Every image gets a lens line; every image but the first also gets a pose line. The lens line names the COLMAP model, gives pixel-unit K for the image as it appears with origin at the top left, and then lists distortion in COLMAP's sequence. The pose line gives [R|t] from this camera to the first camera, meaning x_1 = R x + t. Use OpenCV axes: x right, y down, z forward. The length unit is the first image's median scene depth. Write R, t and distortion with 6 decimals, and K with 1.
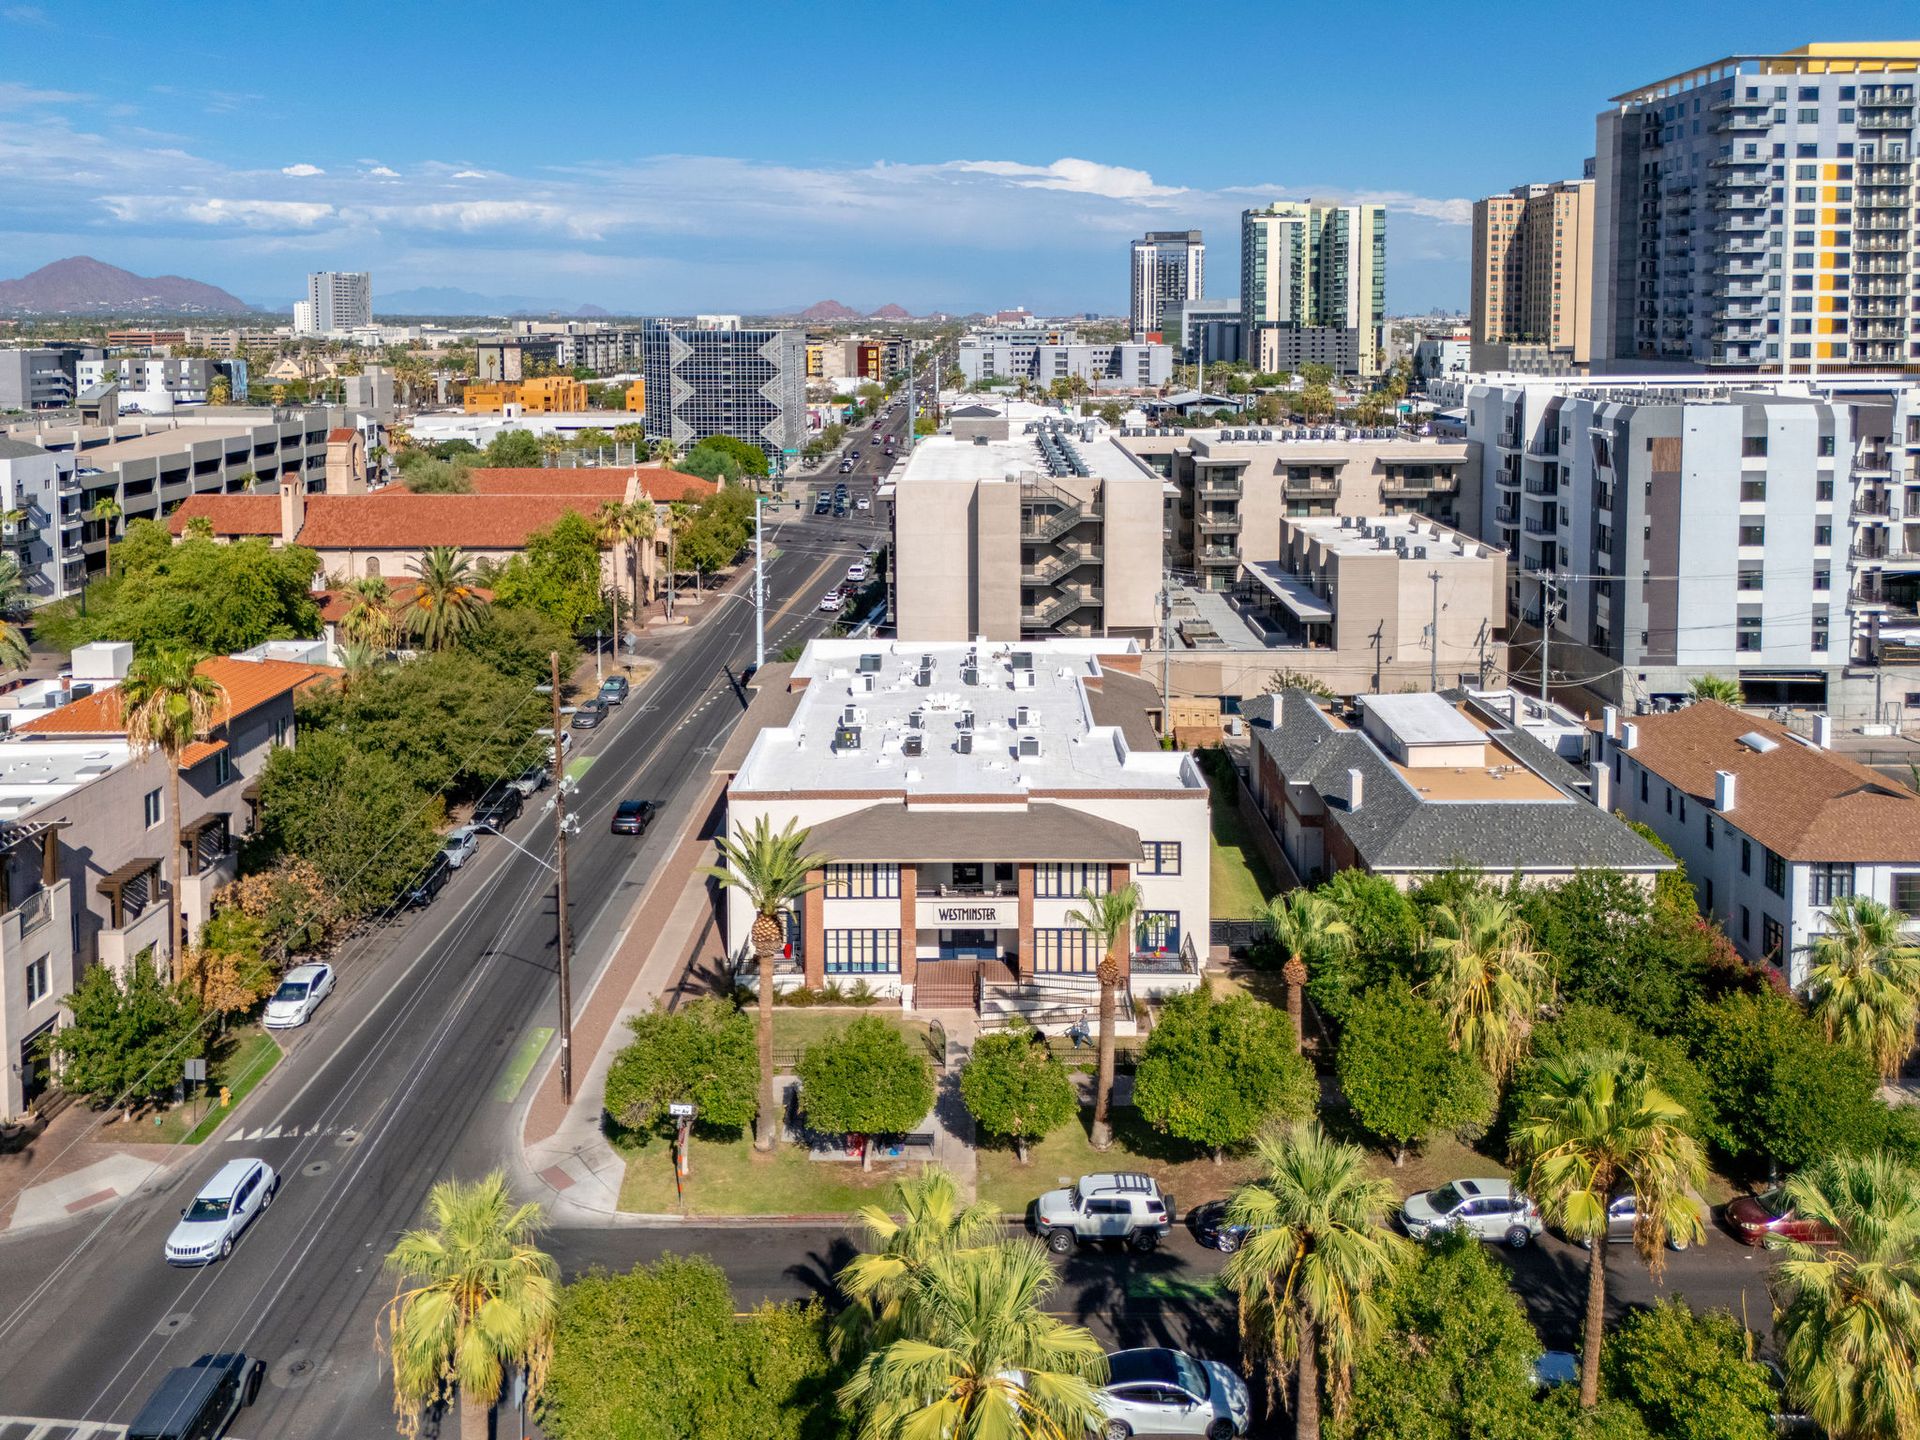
lens RADIAL K [[1506.8, 0, 979.5], [0, 1506.8, 425.1], [0, 0, 1]] dist [0.043464, -0.022249]
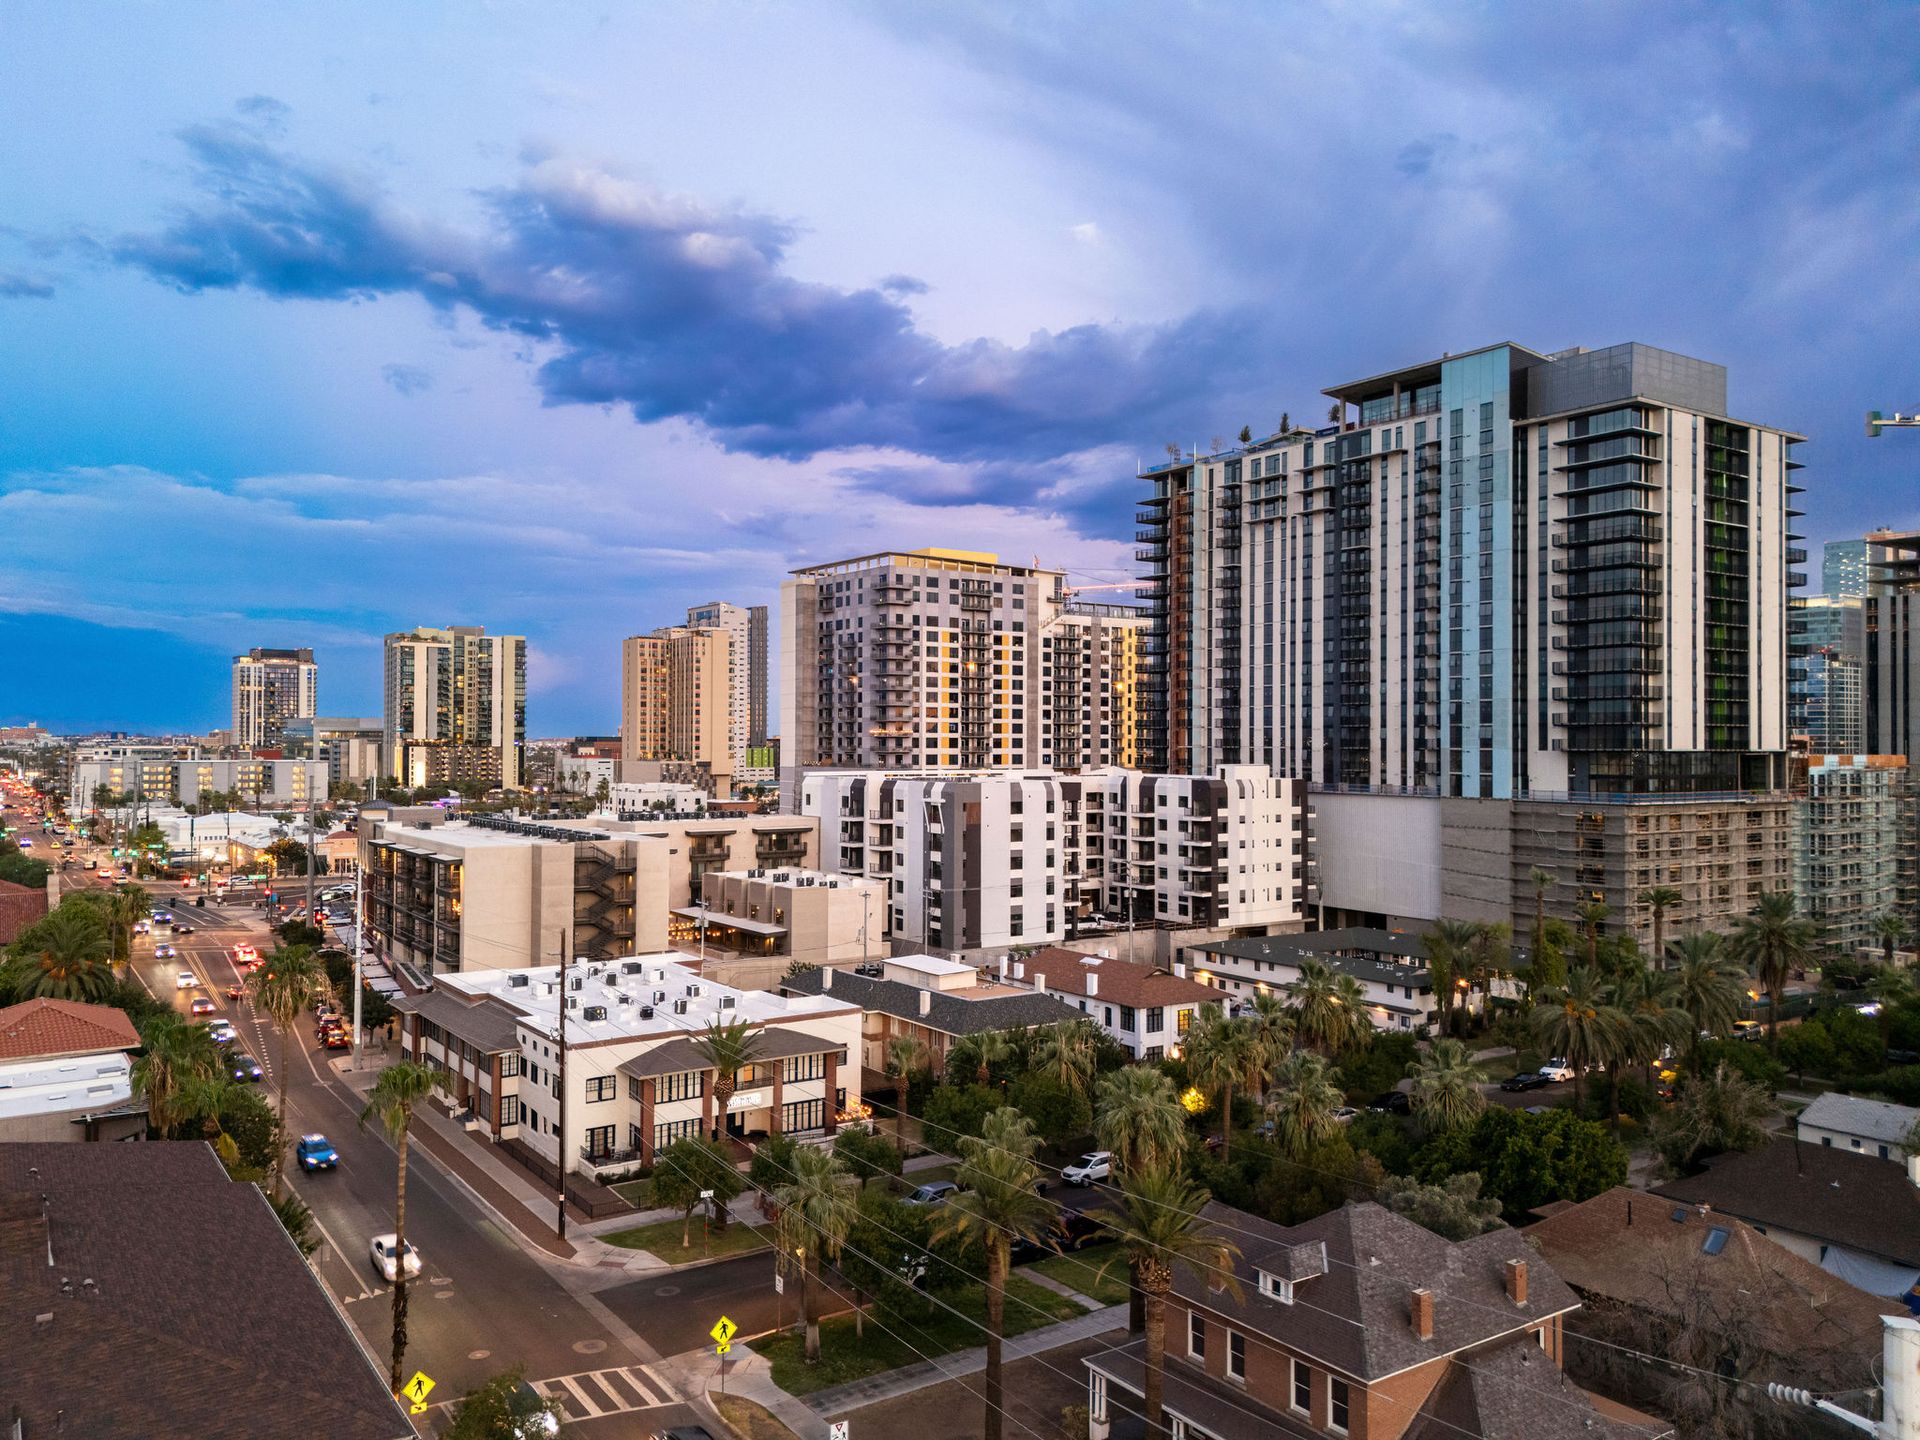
lens RADIAL K [[1419.9, 0, 971.1], [0, 1419.9, 715.4], [0, 0, 1]] dist [0.071012, -0.069990]
pose [[0.814622, 0.019411, 0.579667, -0.208007], [0.032255, 0.996377, -0.078694, 0.016571], [-0.579094, 0.082803, 0.811045, -0.108947]]
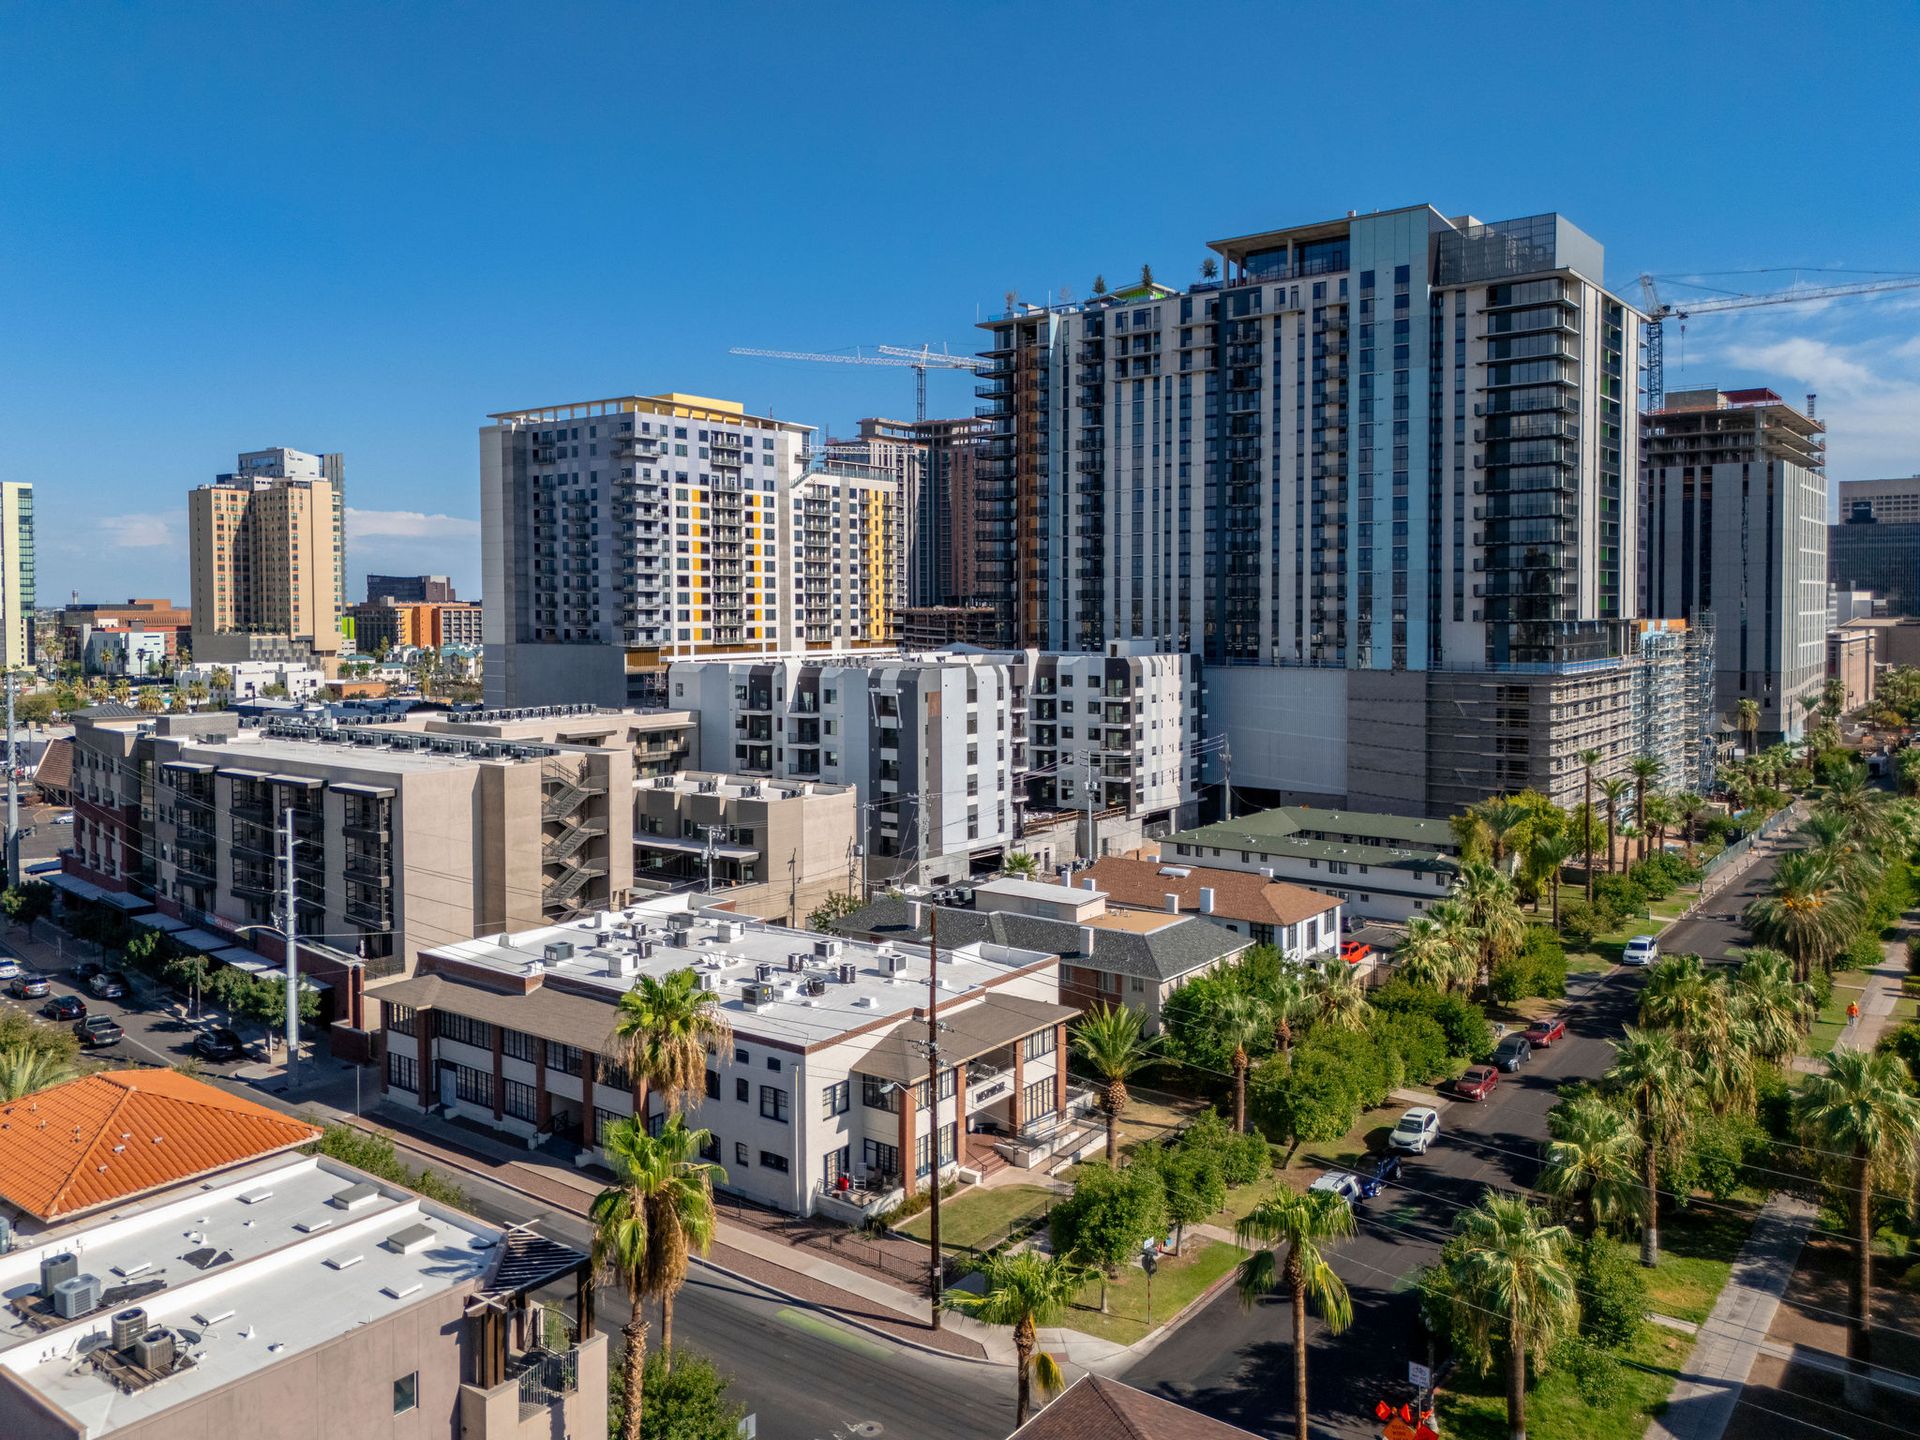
lens RADIAL K [[1419.9, 0, 975.8], [0, 1419.9, 689.3], [0, 0, 1]] dist [0.071012, -0.069990]
pose [[0.590122, -0.044092, 0.806109, -0.286277], [0.056228, 0.998327, 0.013443, -0.004858], [-0.805353, 0.037393, 0.591615, 0.098744]]
